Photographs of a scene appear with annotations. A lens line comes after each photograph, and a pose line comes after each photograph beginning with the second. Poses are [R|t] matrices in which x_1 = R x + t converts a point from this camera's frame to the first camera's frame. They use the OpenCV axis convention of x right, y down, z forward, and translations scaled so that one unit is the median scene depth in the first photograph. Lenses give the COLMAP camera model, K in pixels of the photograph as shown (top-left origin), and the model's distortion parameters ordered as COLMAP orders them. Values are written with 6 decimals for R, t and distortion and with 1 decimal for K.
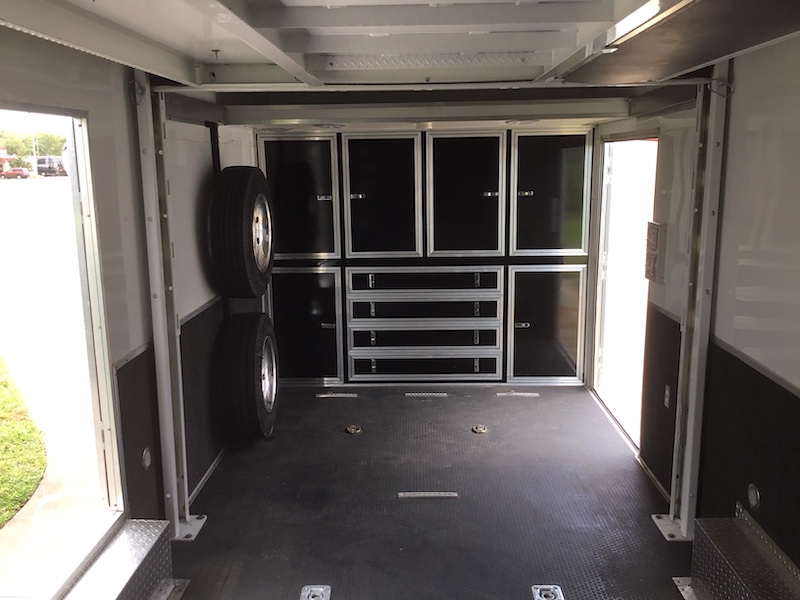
lens RADIAL K [[719.3, 0, 403.9], [0, 719.3, 303.7], [0, 0, 1]] dist [0.128087, -0.223134]
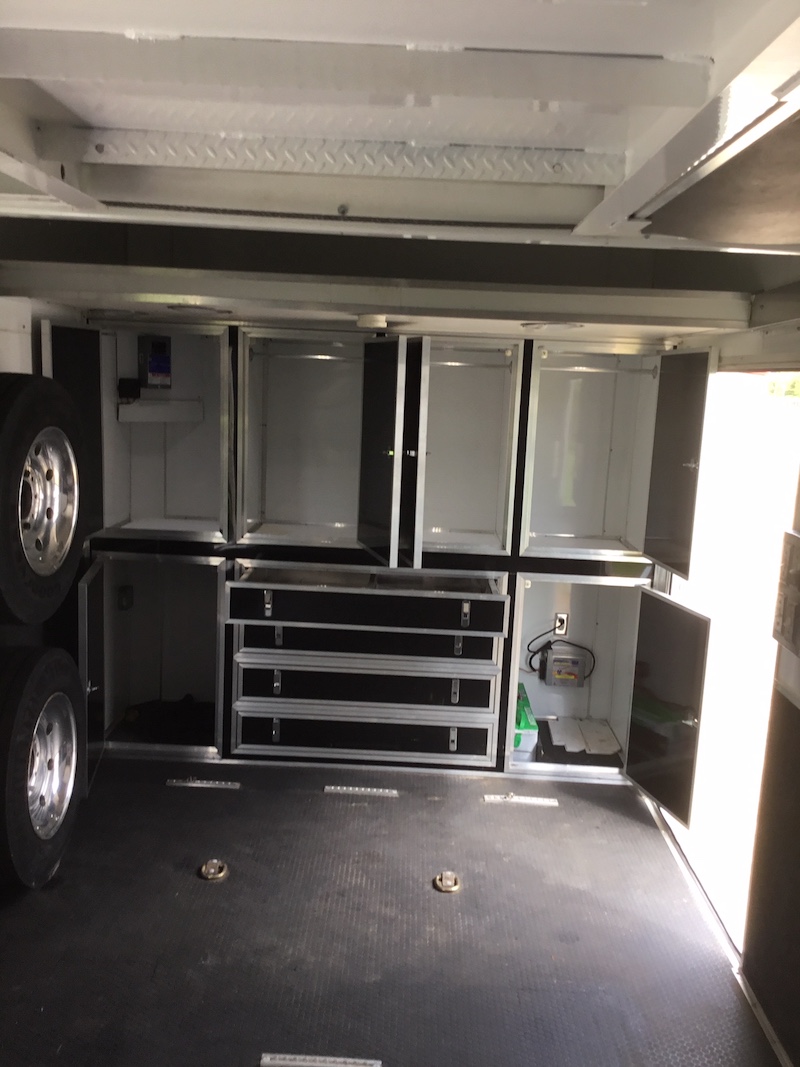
lens RADIAL K [[961.0, 0, 401.7], [0, 961.0, 539.6], [0, 0, 1]] dist [0.114568, -0.202344]
pose [[0.998288, 0.056463, 0.015268, 0.040523], [-0.055985, 0.997978, -0.030088, -0.051388], [-0.016936, 0.029182, 0.999431, 0.232355]]
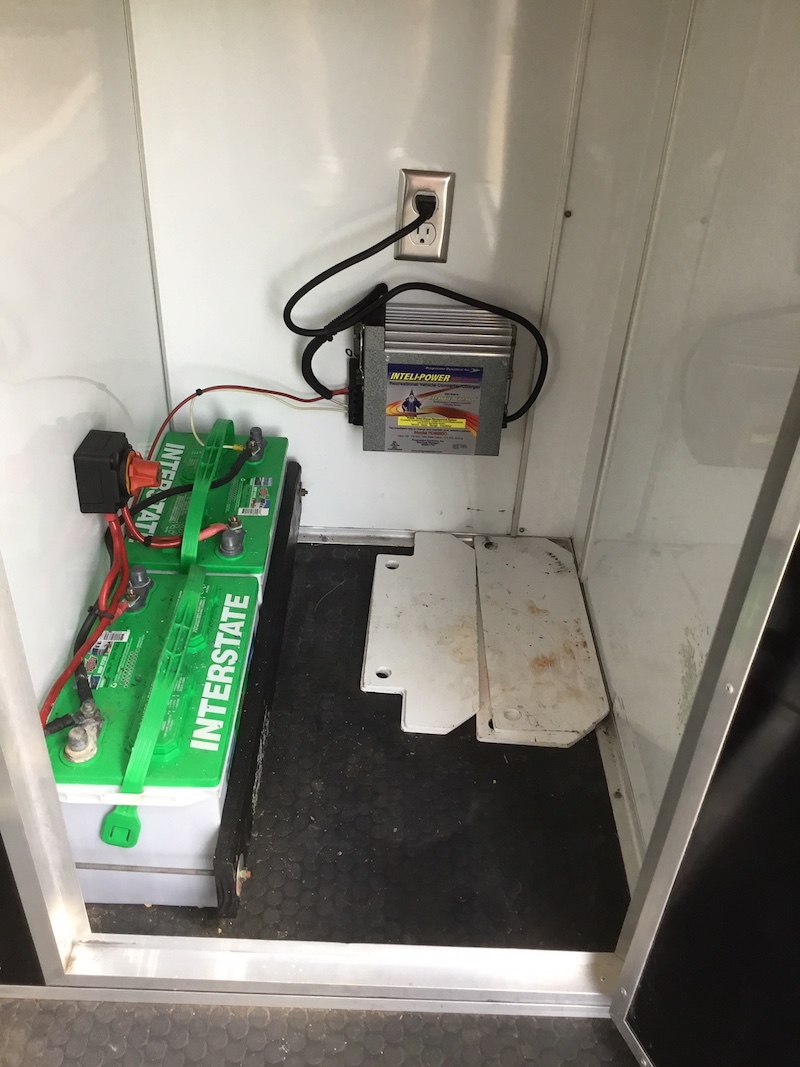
lens RADIAL K [[961.0, 0, 401.7], [0, 961.0, 539.6], [0, 0, 1]] dist [0.114568, -0.202344]
pose [[0.998024, 0.043741, 0.045120, 0.198861], [-0.058626, 0.906607, 0.417884, -0.033790], [-0.022627, -0.419703, 0.907380, 0.911725]]
